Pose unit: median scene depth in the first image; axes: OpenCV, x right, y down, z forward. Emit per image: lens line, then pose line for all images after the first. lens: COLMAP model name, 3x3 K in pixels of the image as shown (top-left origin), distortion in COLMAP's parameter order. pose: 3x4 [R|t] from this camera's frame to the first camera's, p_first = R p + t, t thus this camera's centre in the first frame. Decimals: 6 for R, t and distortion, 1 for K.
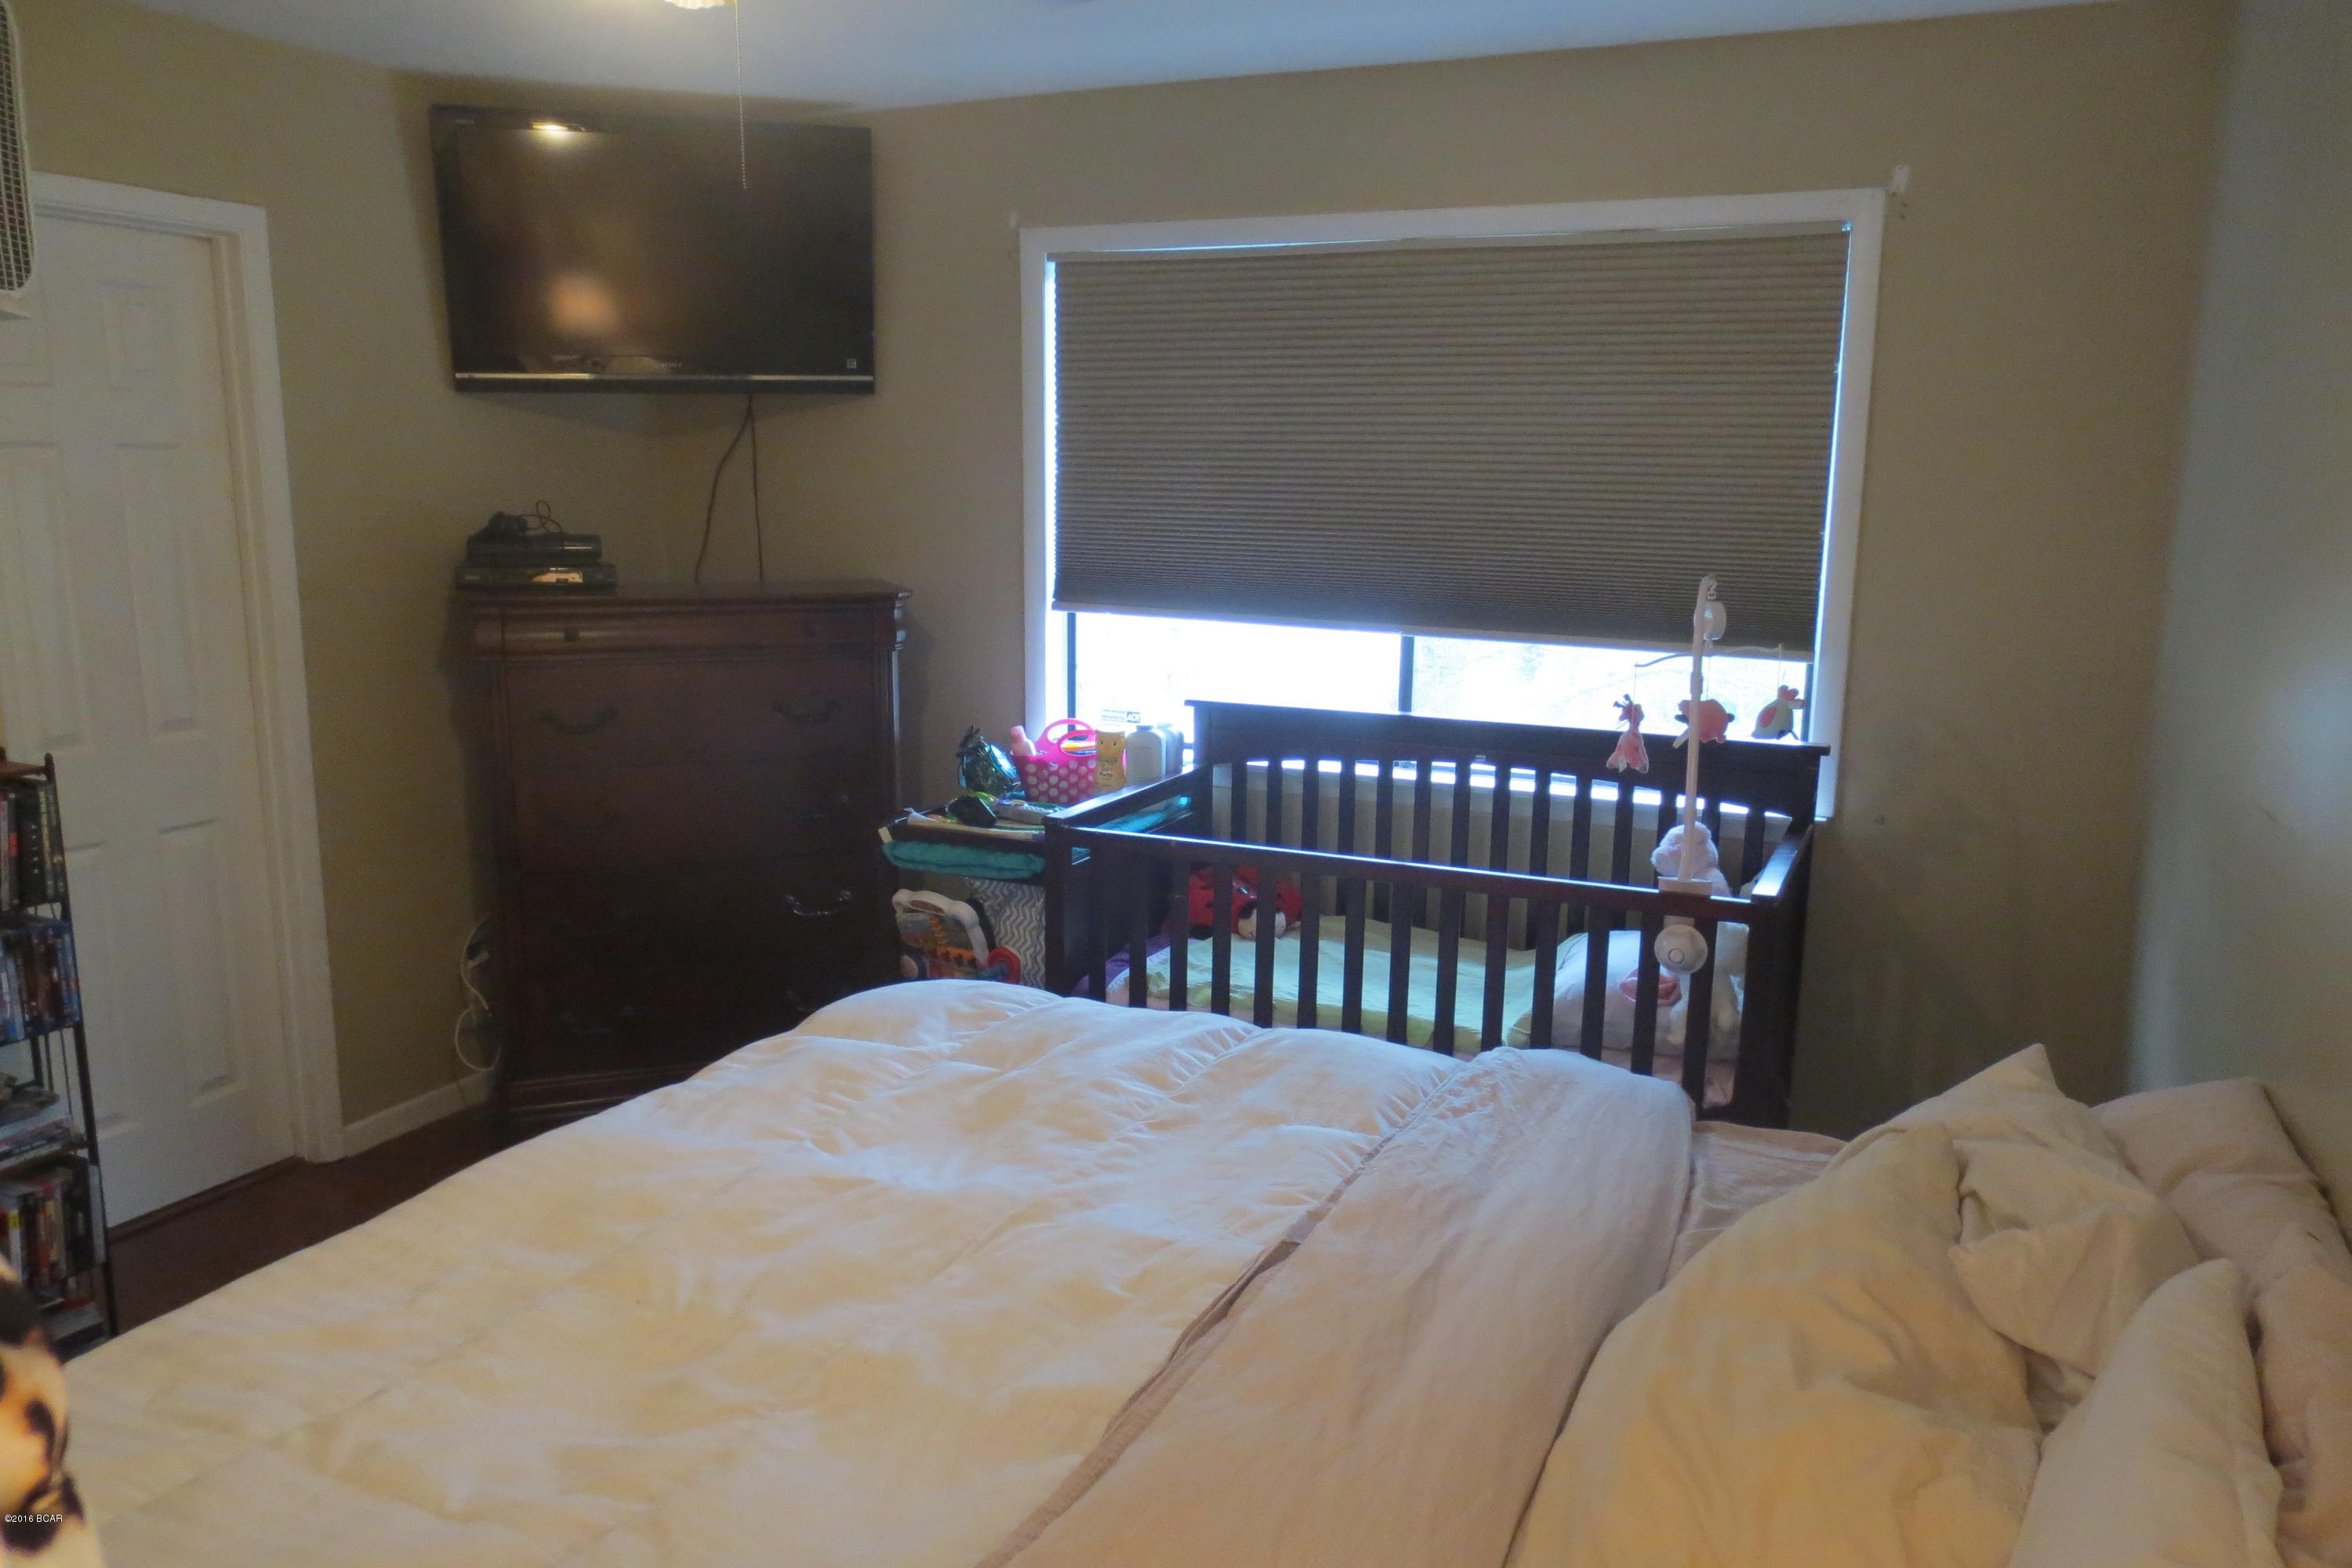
lens RADIAL K [[1680.1, 0, 1171.1], [0, 1680.1, 781.1], [0, 0, 1]] dist [-0.033050, 0.021108]
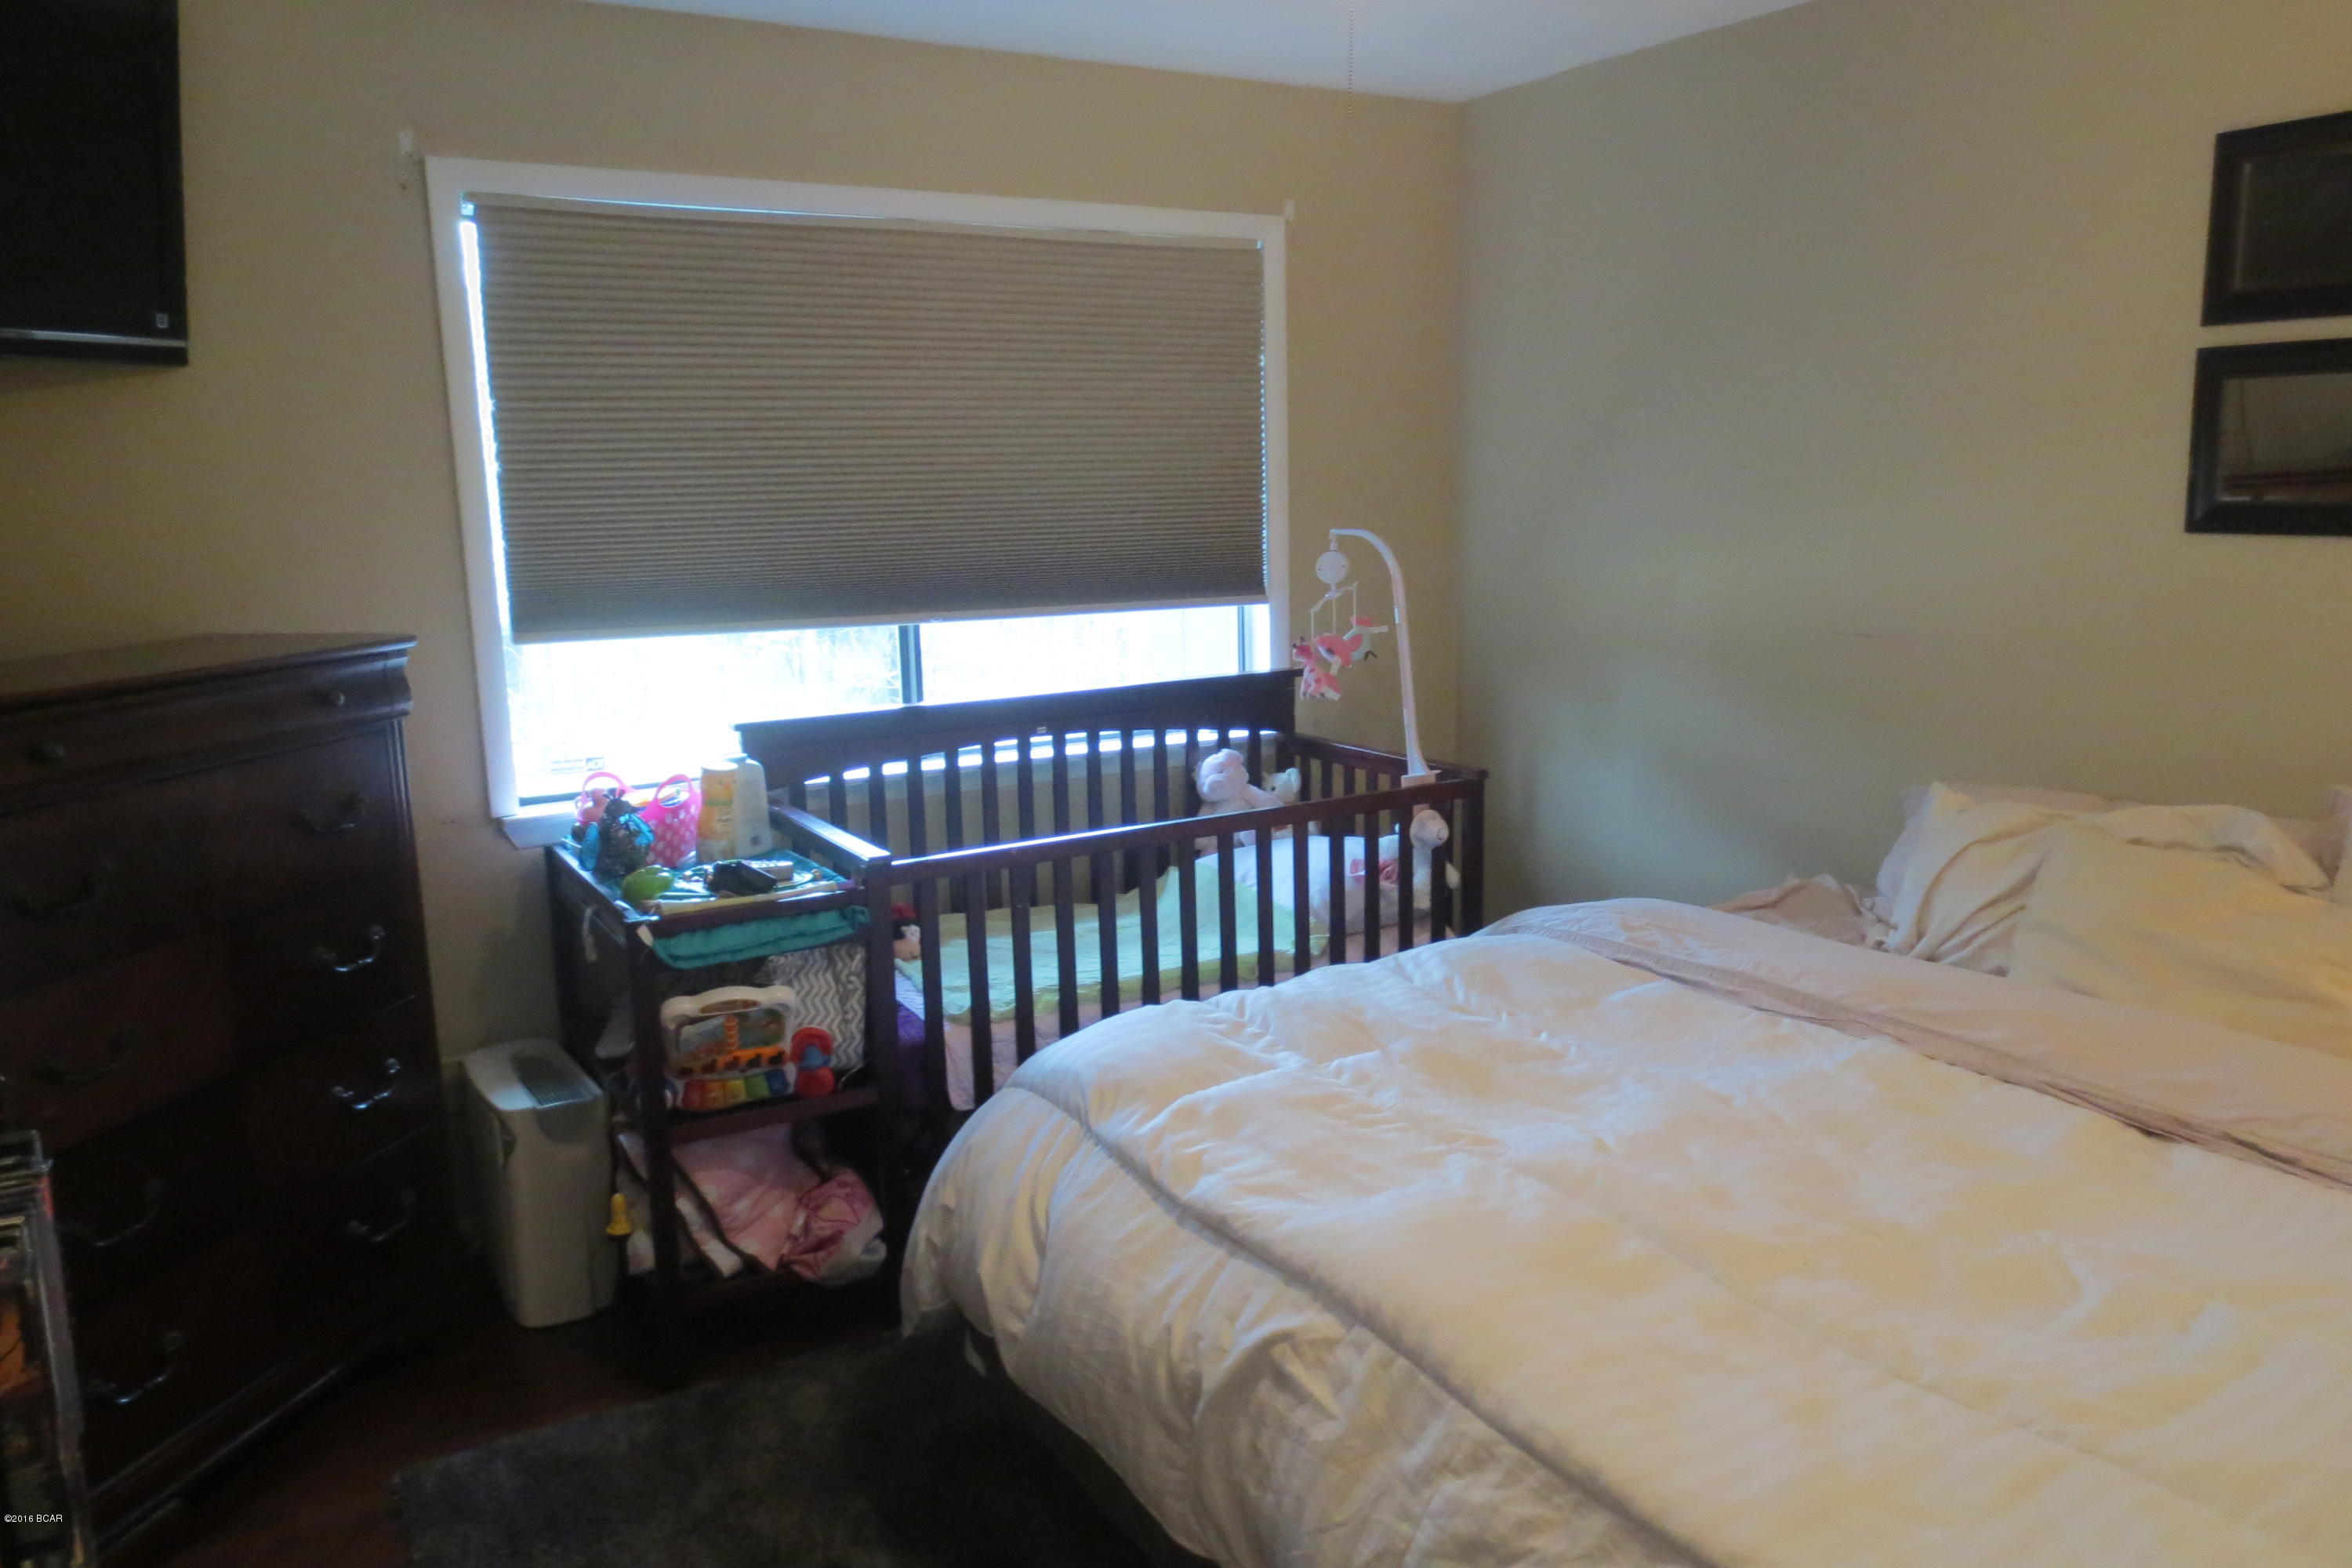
lens RADIAL K [[1680.1, 0, 1171.1], [0, 1680.1, 781.1], [0, 0, 1]] dist [-0.033050, 0.021108]
pose [[0.564450, -0.173307, 0.807069, -0.643375], [0.177634, 0.980308, 0.086273, -0.061131], [-0.806128, 0.094666, 0.584120, 0.348500]]
